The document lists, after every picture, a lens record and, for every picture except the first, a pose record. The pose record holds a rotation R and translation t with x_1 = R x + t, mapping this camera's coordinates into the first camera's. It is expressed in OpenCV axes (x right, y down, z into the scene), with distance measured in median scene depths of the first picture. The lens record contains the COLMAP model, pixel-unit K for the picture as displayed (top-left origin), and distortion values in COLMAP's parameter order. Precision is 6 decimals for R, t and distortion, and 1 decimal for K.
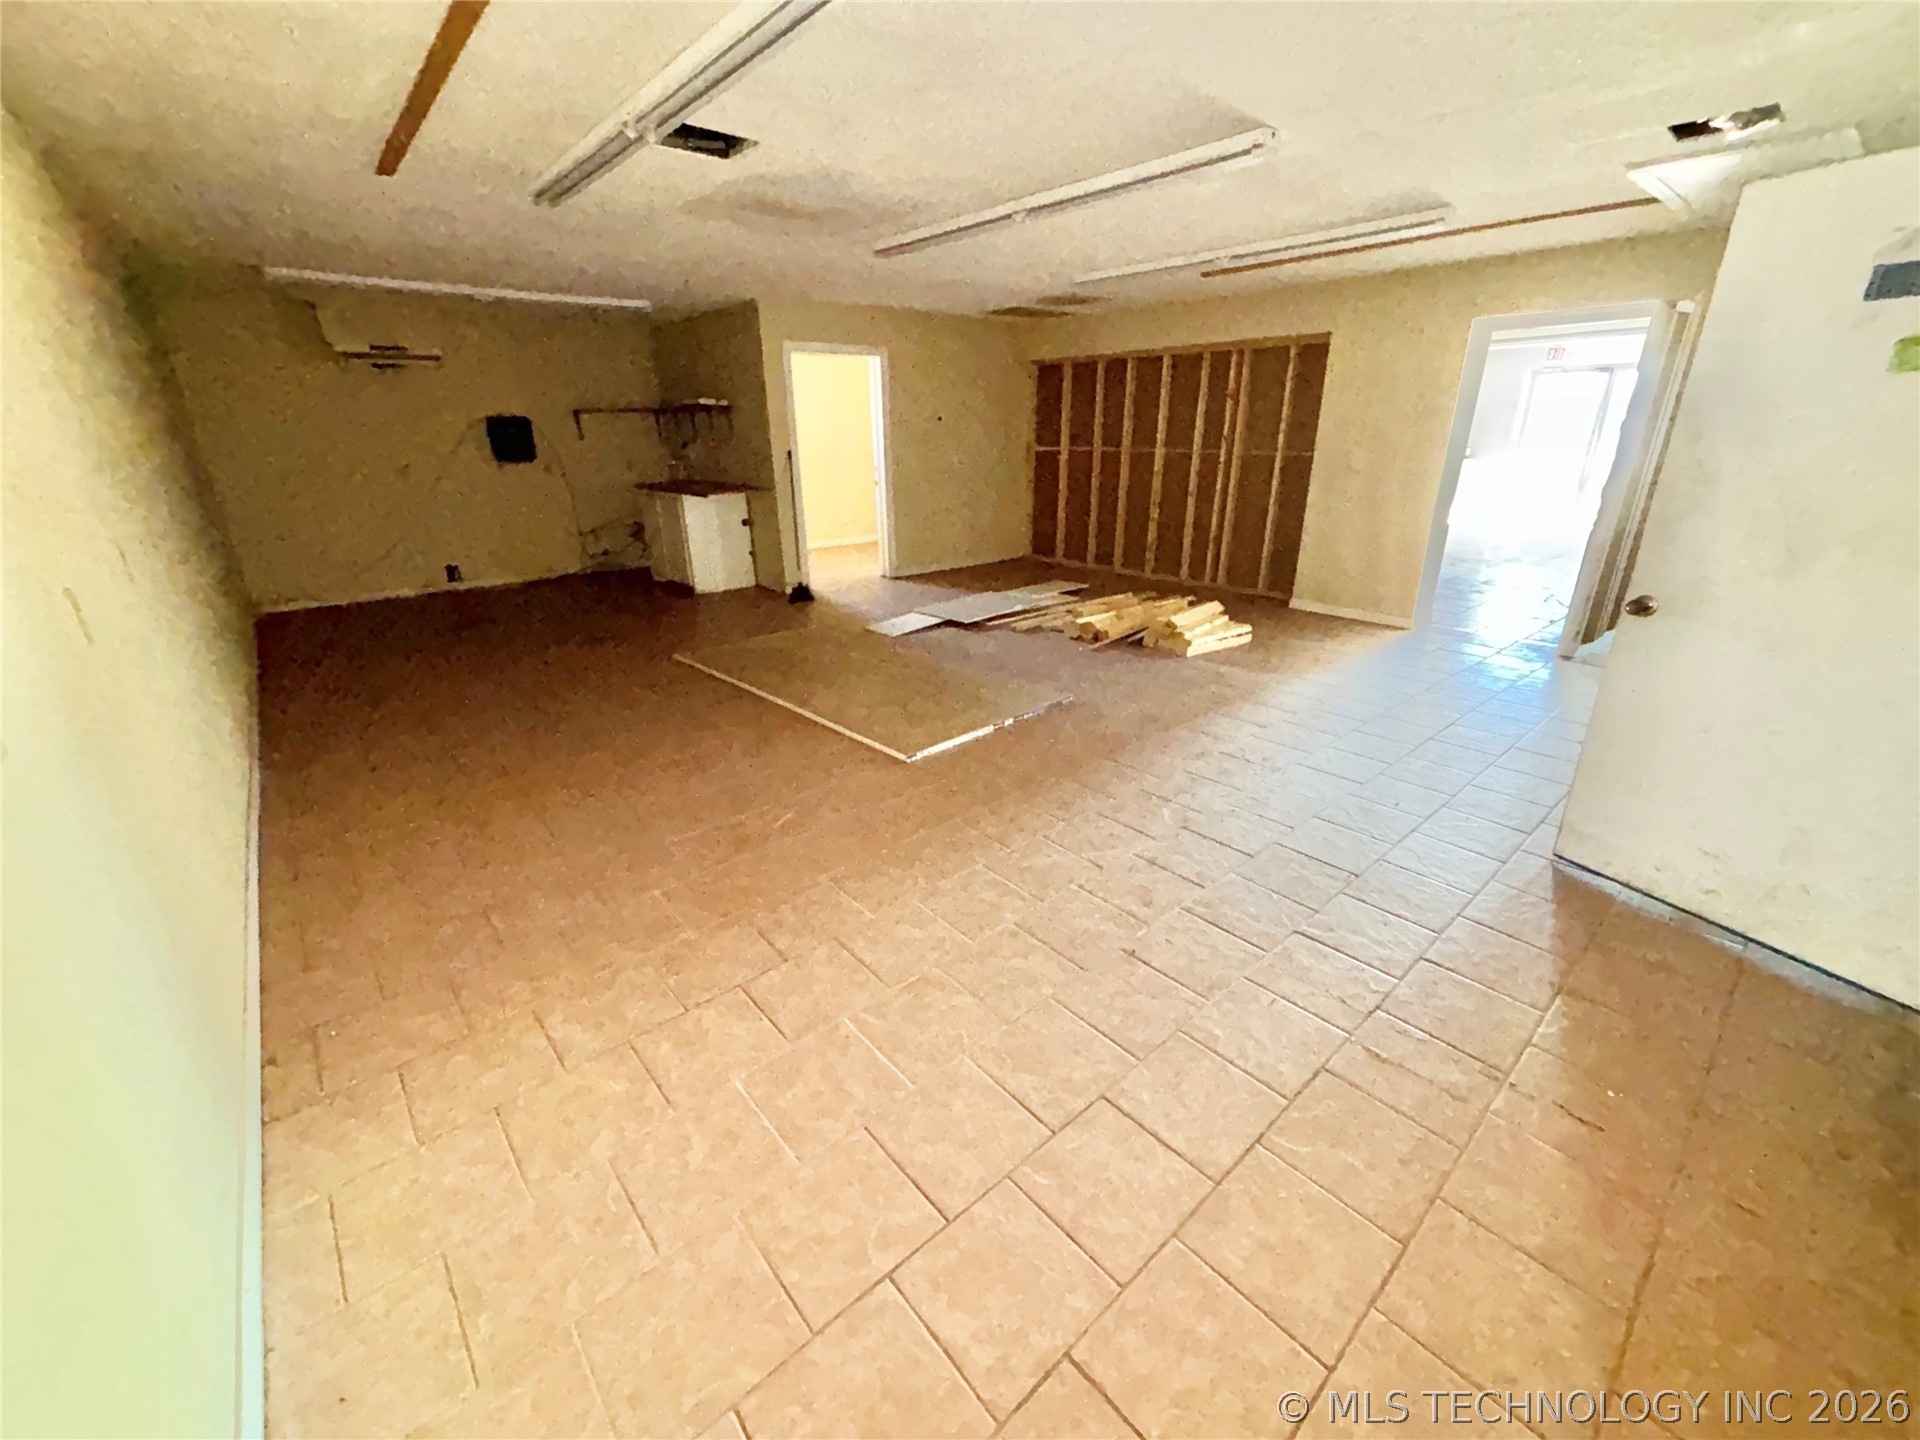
lens RADIAL K [[772.9, 0, 963.0], [0, 772.9, 716.6], [0, 0, 1]] dist [-0.012492, 0.000149]
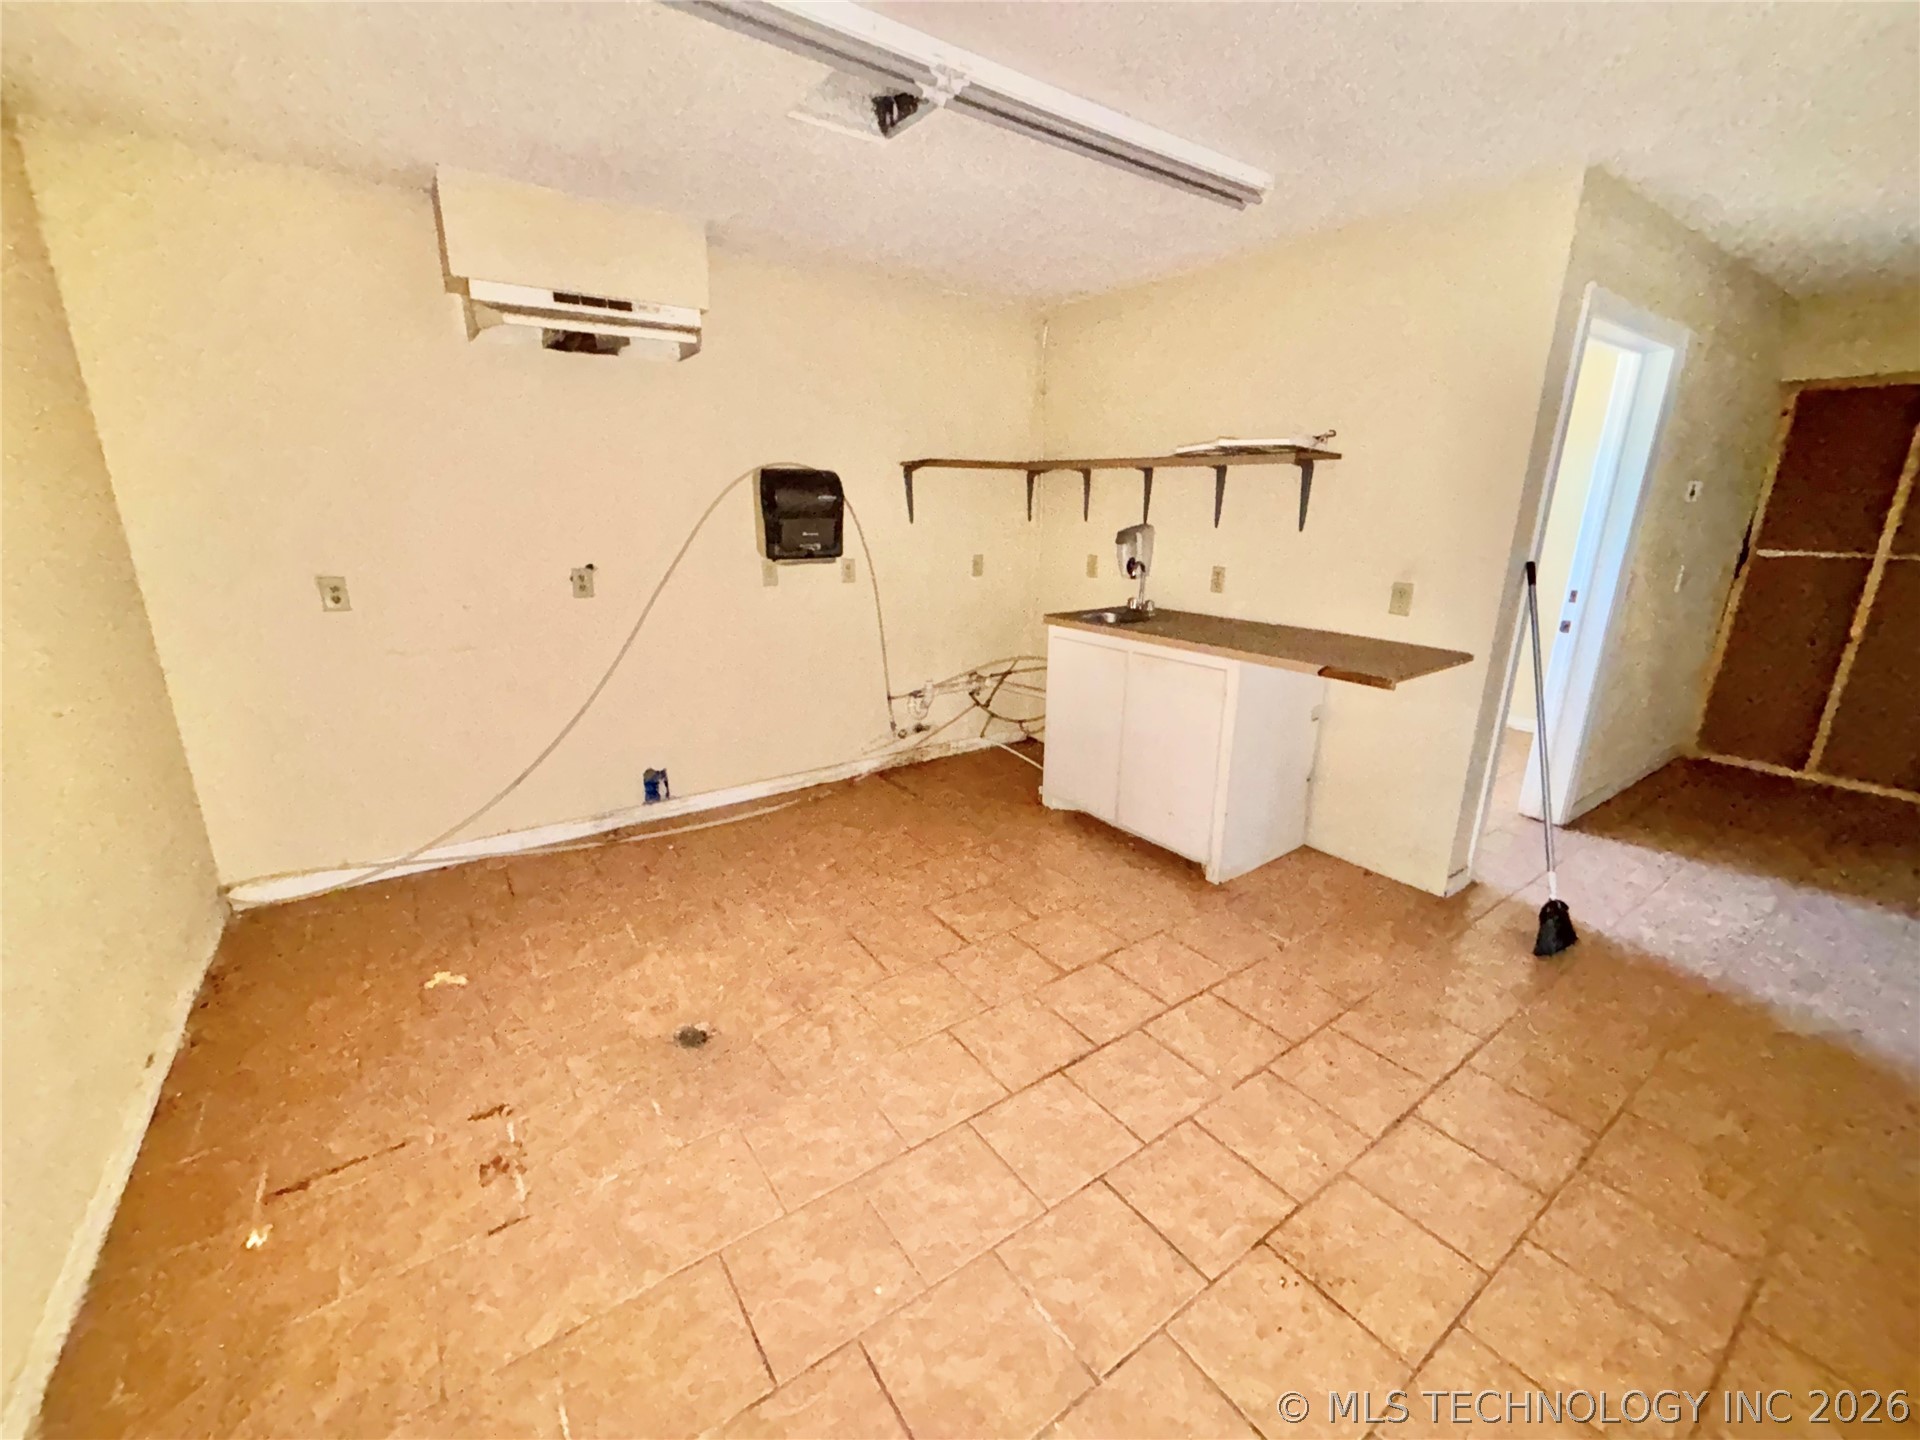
lens RADIAL K [[780.9, 0, 951.6], [0, 780.9, 702.1], [0, 0, 1]] dist [0.002416, 0.000239]
pose [[0.993833, 0.047109, -0.100386, -0.461039], [-0.057344, 0.993168, -0.101633, -0.210091], [0.094912, 0.106762, 0.989744, 0.566094]]
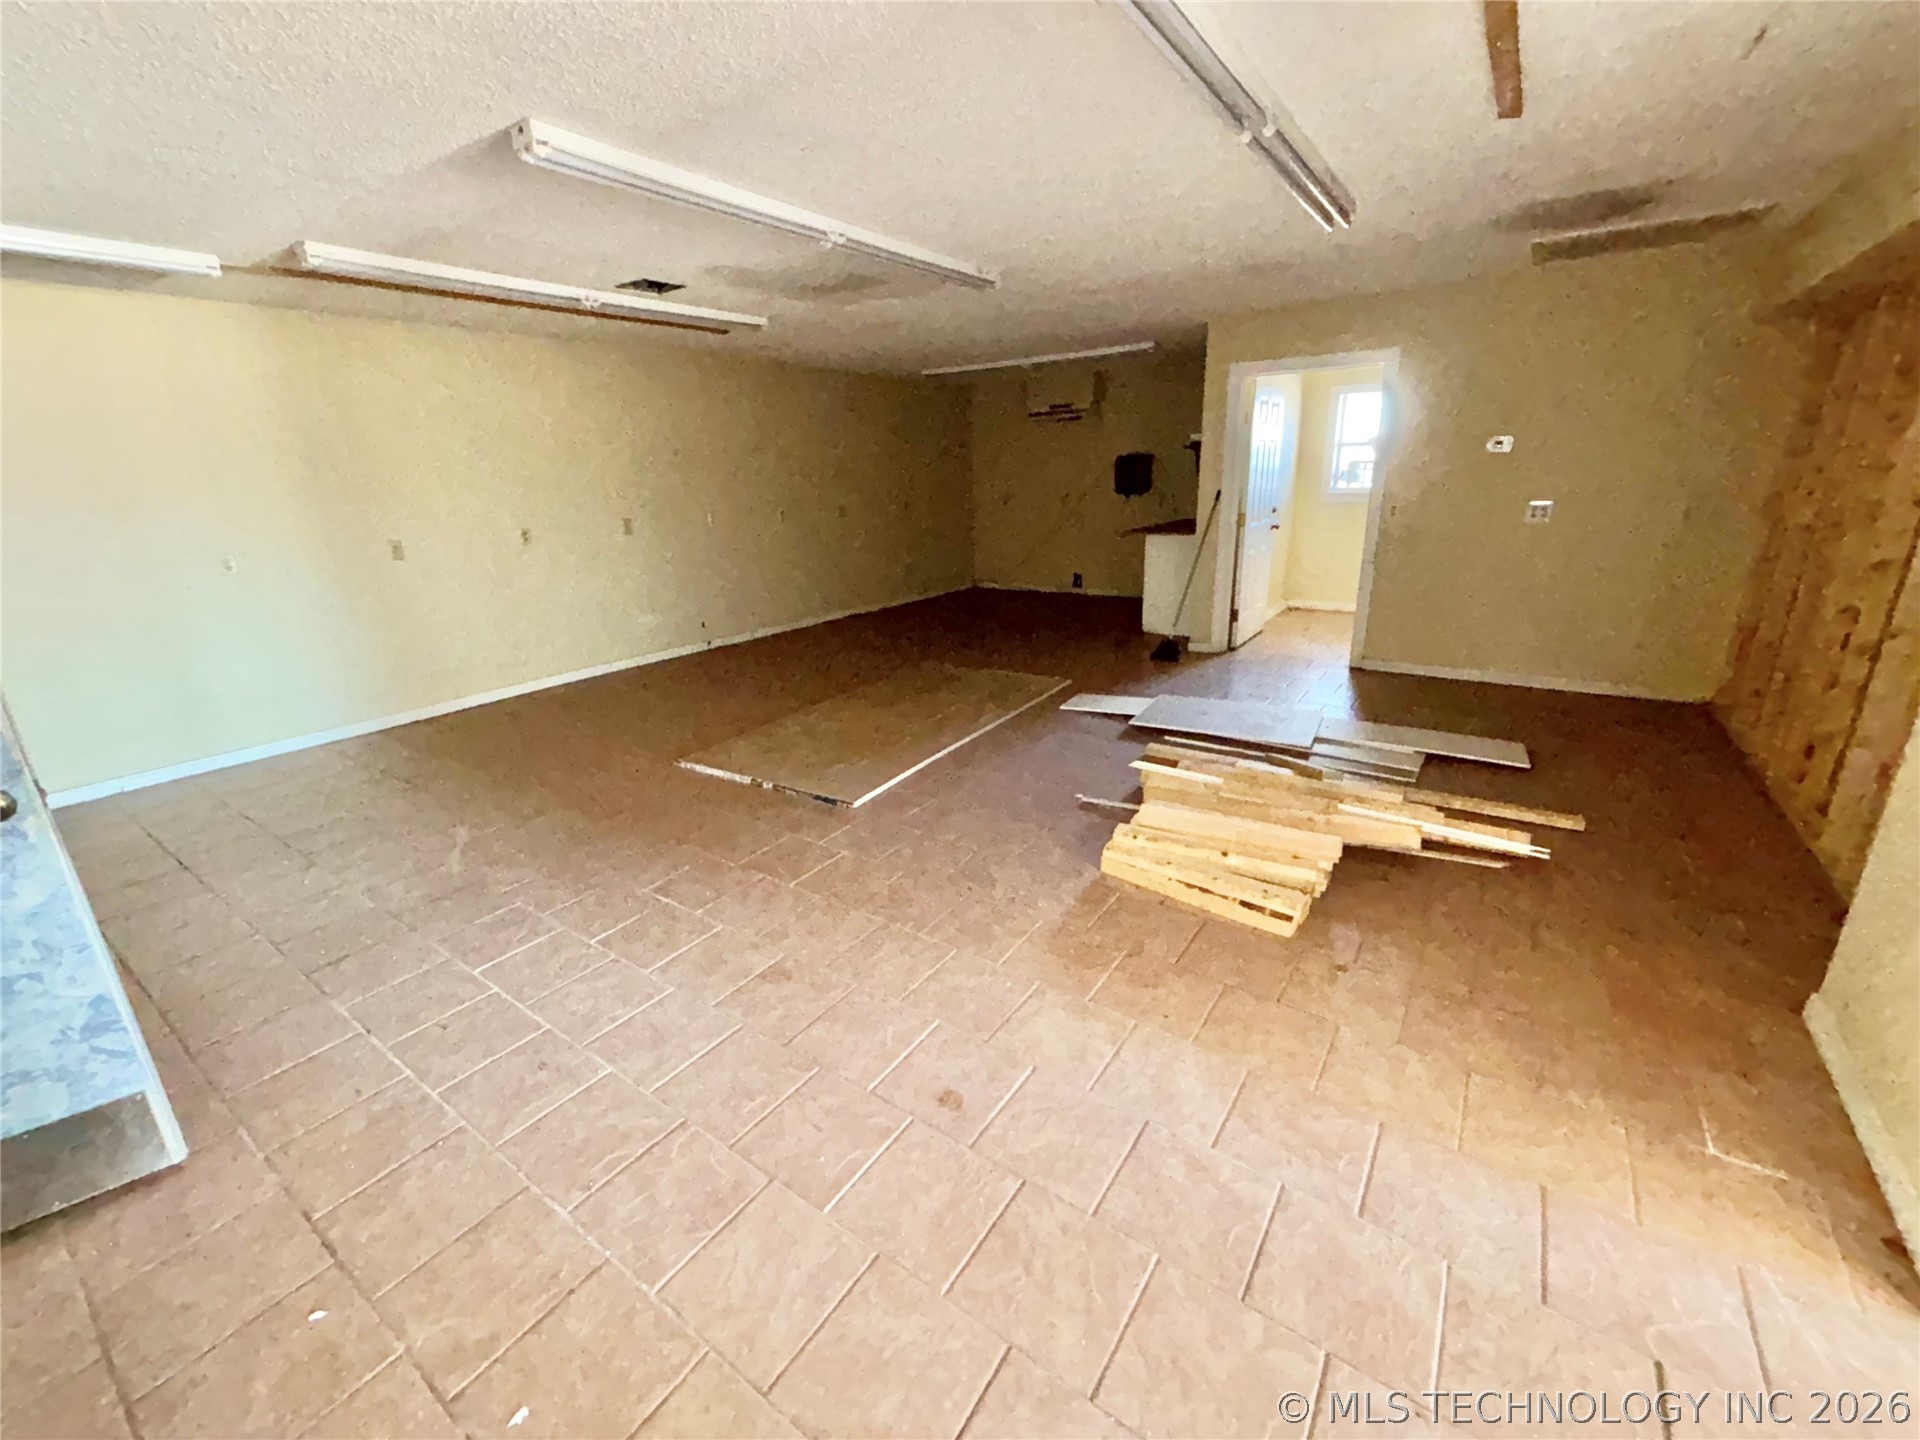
lens RADIAL K [[772.9, 0, 963.0], [0, 772.9, 716.6], [0, 0, 1]] dist [-0.012492, 0.000149]
pose [[0.238839, 0.289836, -0.926796, 0.553272], [-0.312390, 0.926616, 0.209276, -0.196228], [0.919439, 0.239538, 0.311854, 0.516210]]
